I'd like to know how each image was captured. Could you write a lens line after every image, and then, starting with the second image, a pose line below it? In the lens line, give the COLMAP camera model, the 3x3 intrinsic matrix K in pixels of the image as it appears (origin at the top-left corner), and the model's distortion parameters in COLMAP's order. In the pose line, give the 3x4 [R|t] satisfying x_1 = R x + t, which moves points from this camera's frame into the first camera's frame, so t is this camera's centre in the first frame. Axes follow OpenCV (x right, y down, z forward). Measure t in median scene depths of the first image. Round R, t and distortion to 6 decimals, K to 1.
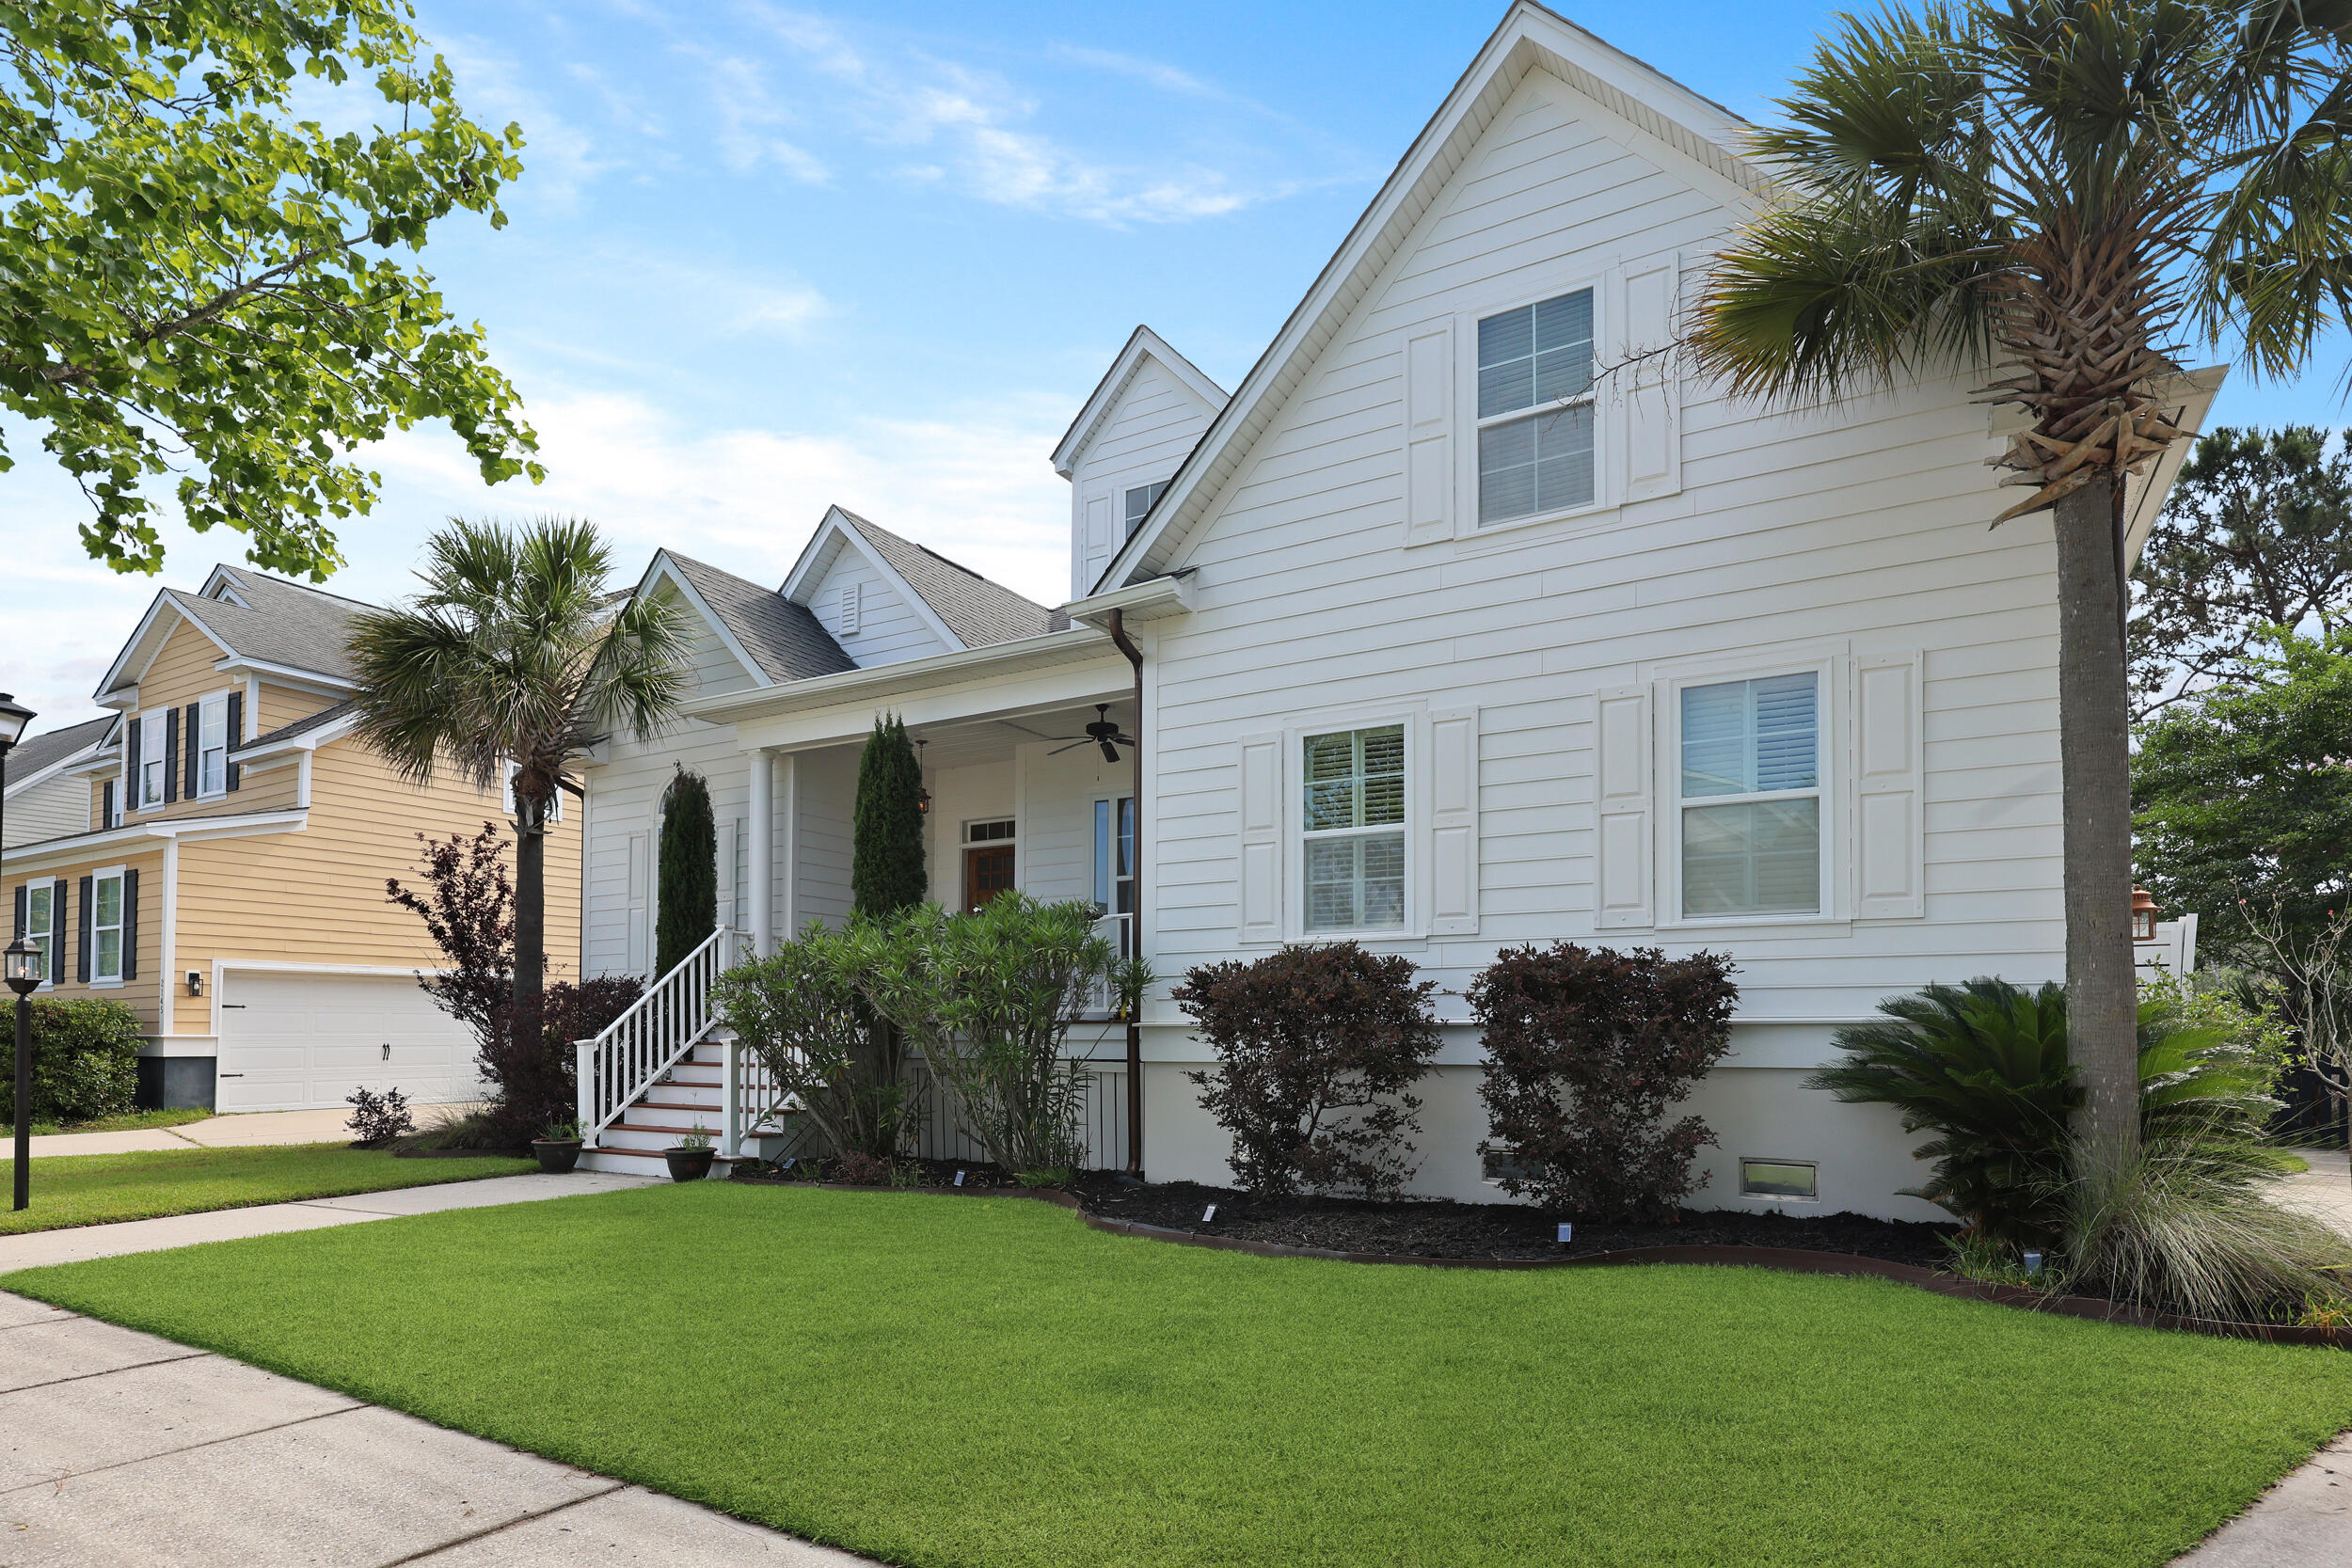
lens RADIAL K [[1223.0, 0, 1175.7], [0, 1223.0, 783.2], [0, 0, 1]] dist [0.002974, 0.001377]
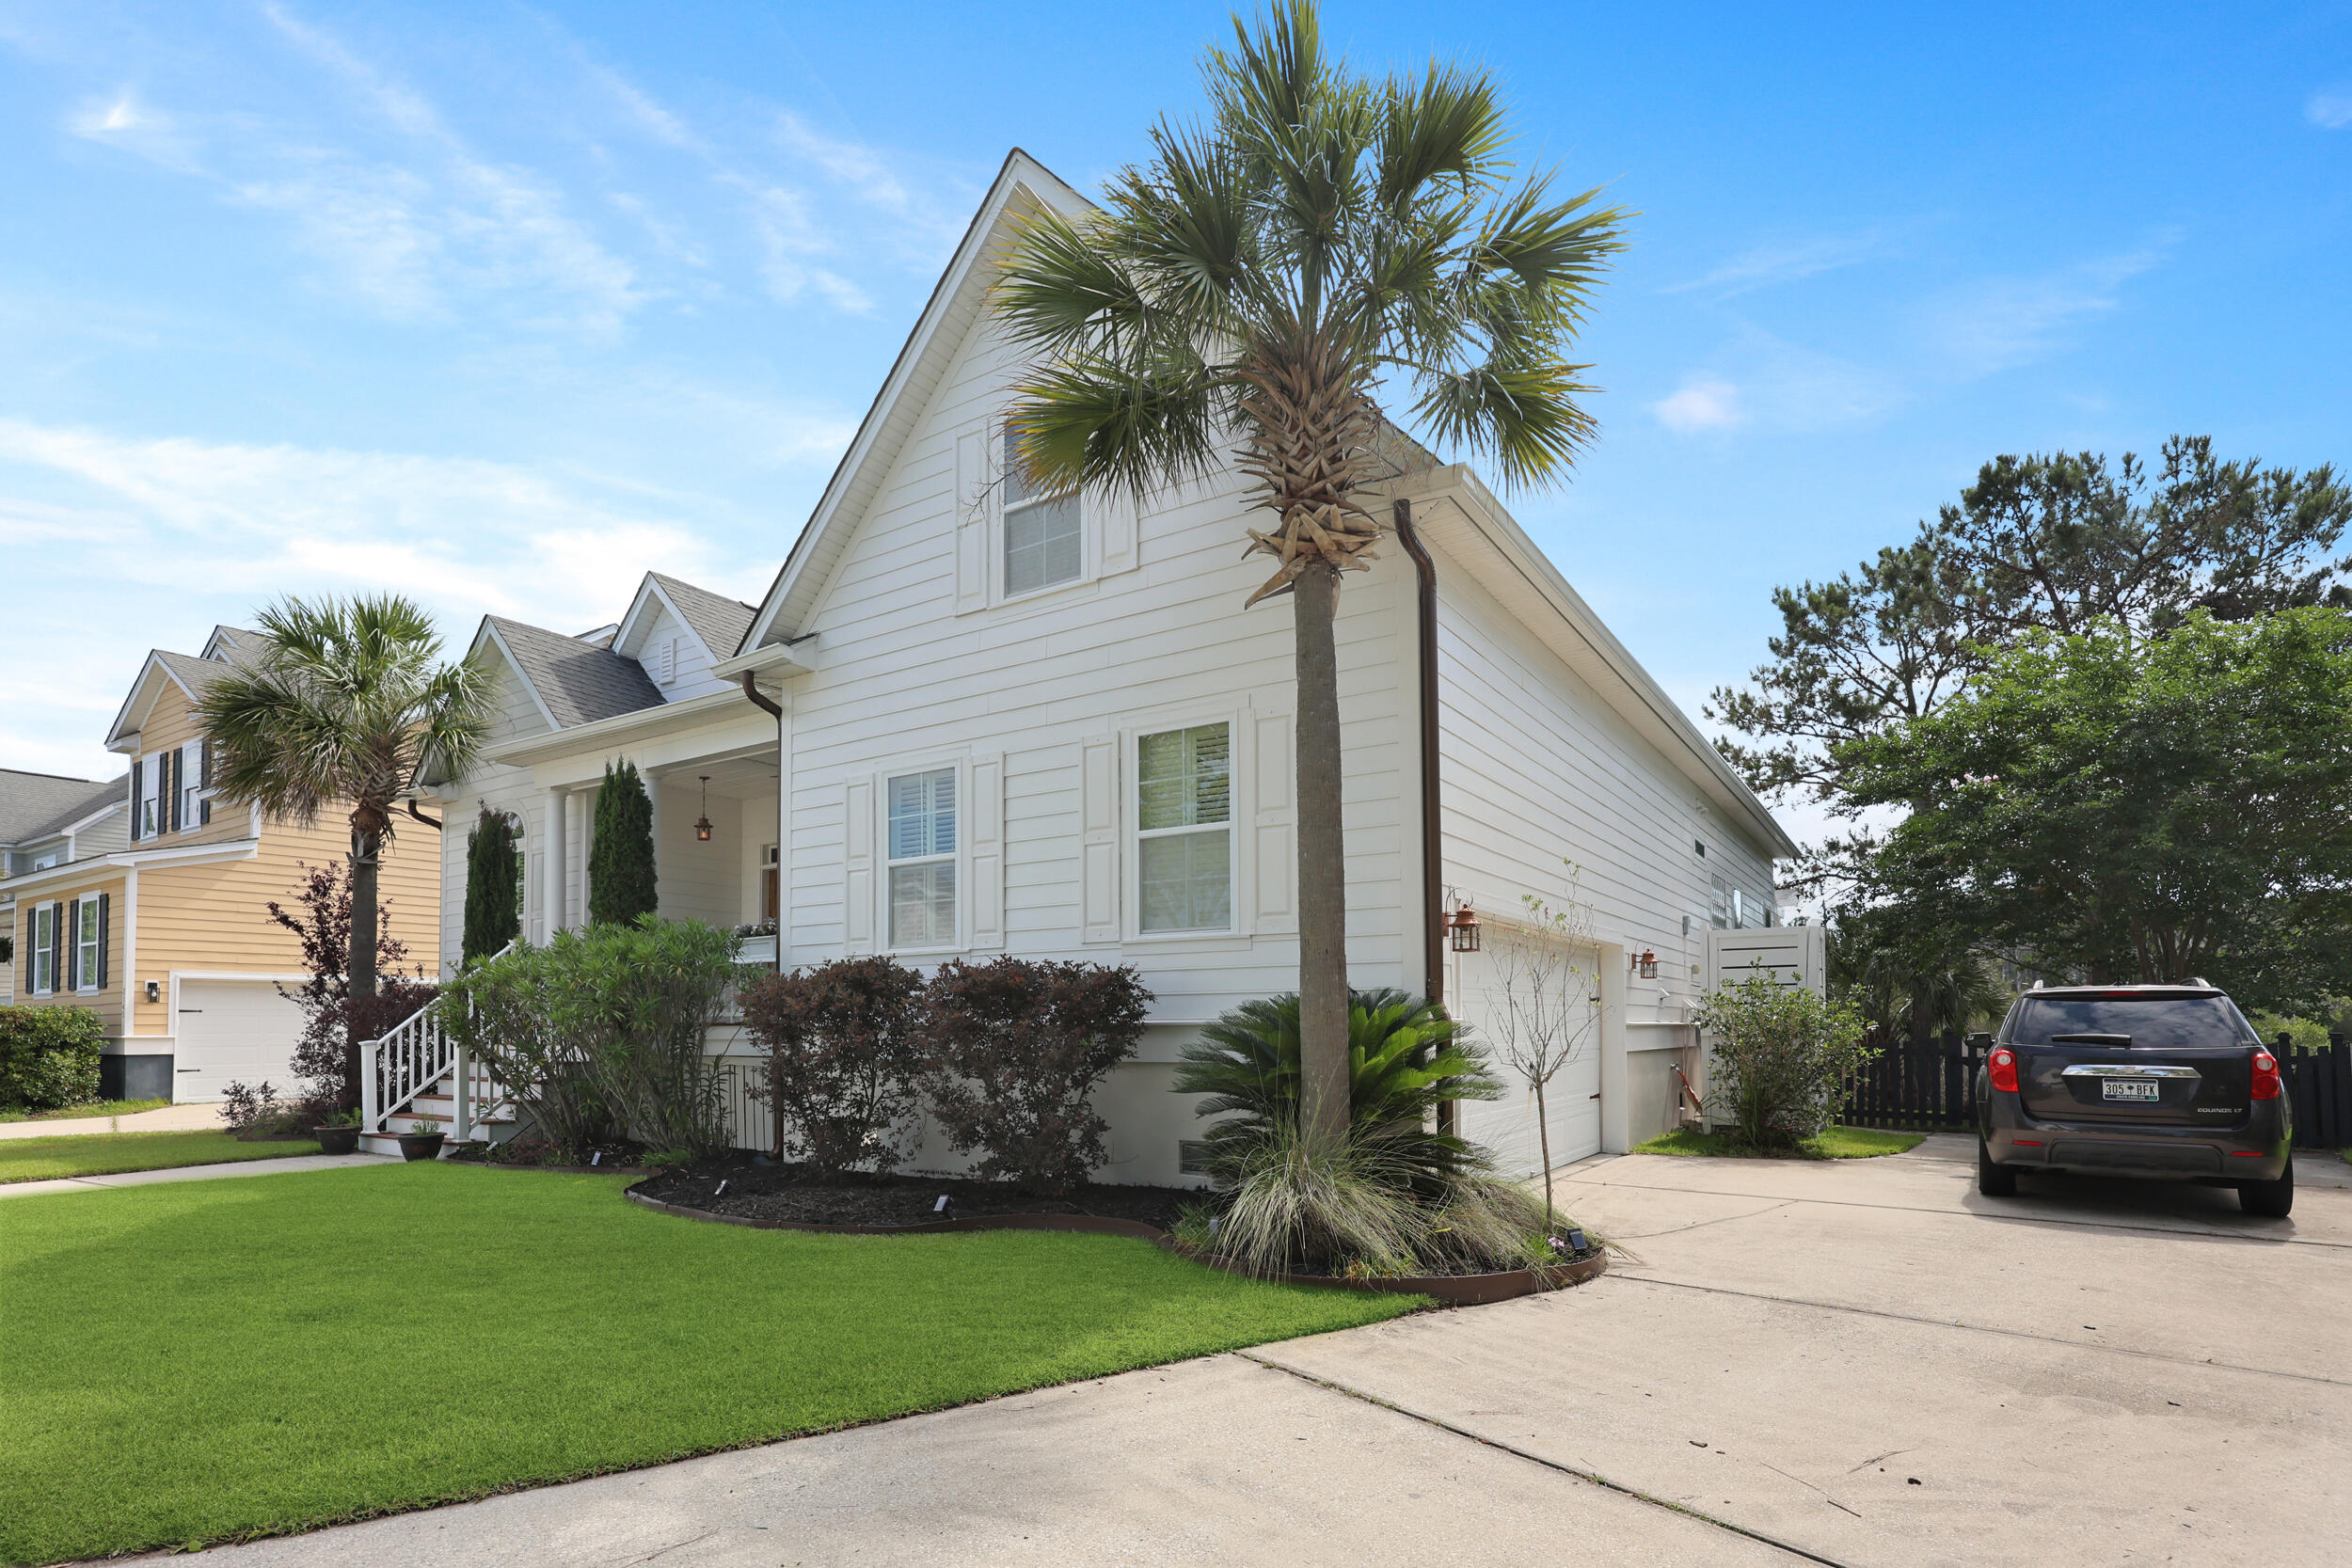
lens RADIAL K [[1151.2, 0, 1175.9], [0, 1151.2, 778.9], [0, 0, 1]] dist [0.011277, -0.000472]
pose [[0.998032, -0.014772, -0.060937, 0.317603], [0.014017, 0.999820, -0.012790, -0.013946], [0.061115, 0.011911, 0.998060, -0.055935]]
